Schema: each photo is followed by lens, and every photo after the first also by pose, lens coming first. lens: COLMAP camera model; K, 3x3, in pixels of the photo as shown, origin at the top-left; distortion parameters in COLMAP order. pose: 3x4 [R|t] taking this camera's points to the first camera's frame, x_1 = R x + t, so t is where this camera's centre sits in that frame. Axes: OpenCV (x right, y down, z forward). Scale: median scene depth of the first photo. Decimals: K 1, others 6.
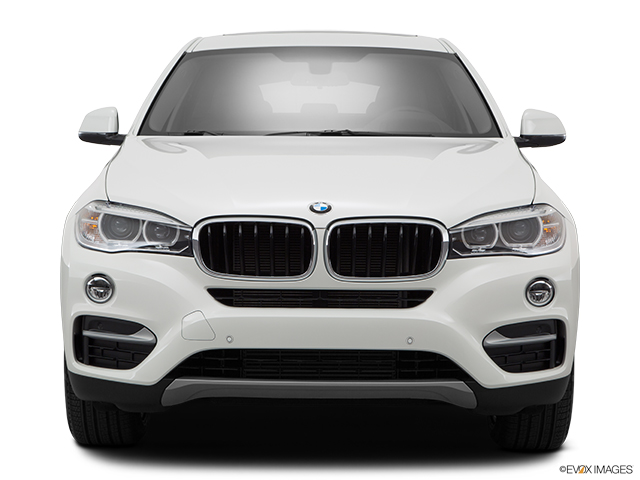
lens RADIAL K [[1356.9, 0, 319.7], [0, 1356.9, 226.9], [0, 0, 1]] dist [0.764628, 0.132594]
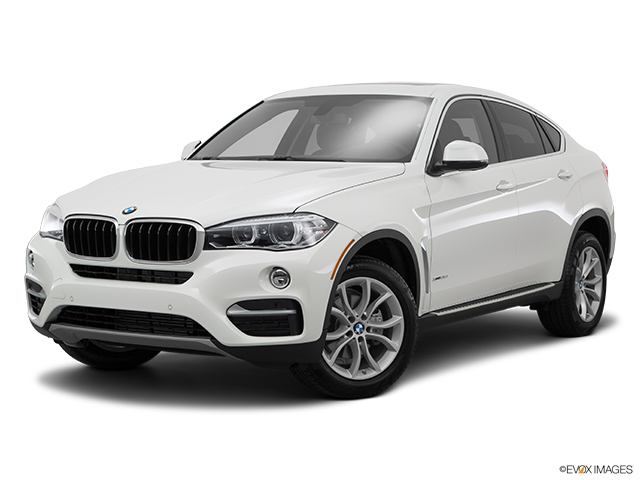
lens RADIAL K [[1178.3, 0, 320.0], [0, 1178.3, 240.0], [0, 0, 1]] dist [0.056325, 0.057524]
pose [[0.852721, 0.029898, -0.521511, 0.802445], [-0.033077, 0.999448, 0.003214, 0.006016], [0.521319, 0.014509, 0.853239, 0.055038]]
